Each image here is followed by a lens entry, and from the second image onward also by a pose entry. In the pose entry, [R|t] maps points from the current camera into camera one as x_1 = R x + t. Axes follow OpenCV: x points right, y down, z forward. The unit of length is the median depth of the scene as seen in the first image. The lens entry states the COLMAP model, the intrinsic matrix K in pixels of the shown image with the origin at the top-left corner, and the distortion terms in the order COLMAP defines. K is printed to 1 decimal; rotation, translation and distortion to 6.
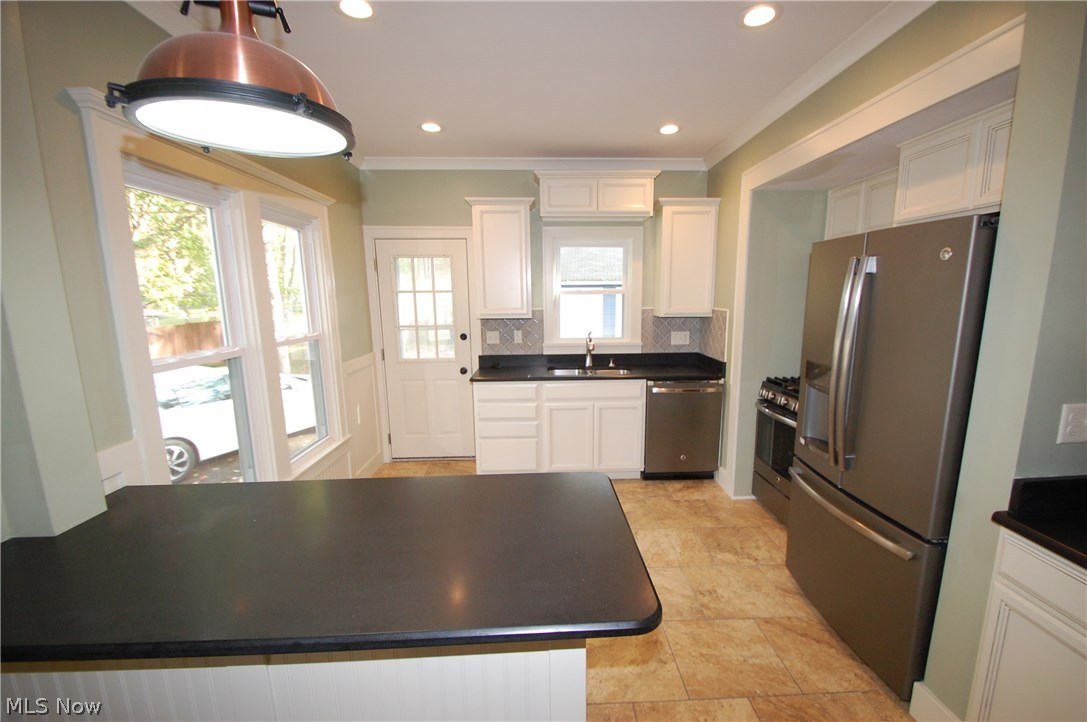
lens RADIAL K [[452.2, 0, 551.1], [0, 452.2, 367.6], [0, 0, 1]] dist [0.000033, -0.000002]
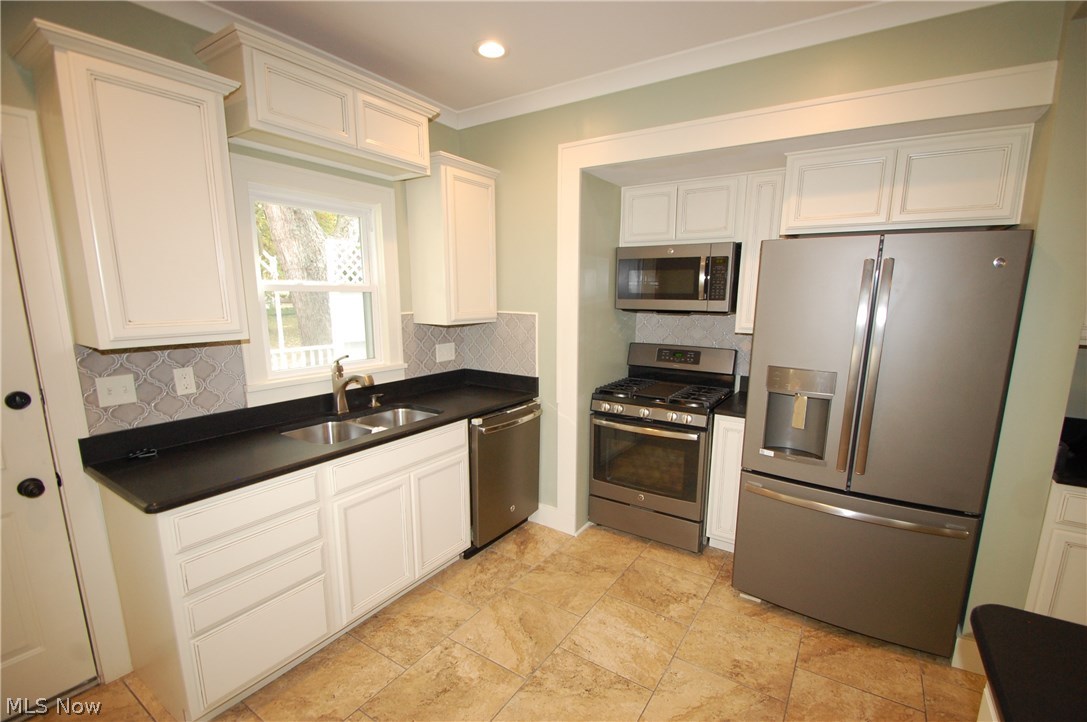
lens RADIAL K [[471.0, 0, 553.2], [0, 471.0, 378.8], [0, 0, 1]] dist [-0.010699, -0.001000]
pose [[0.581214, -0.134082, 0.802629, -0.271846], [0.119698, 0.989690, 0.078653, -0.070191], [-0.804899, 0.050358, 0.591271, 0.460893]]
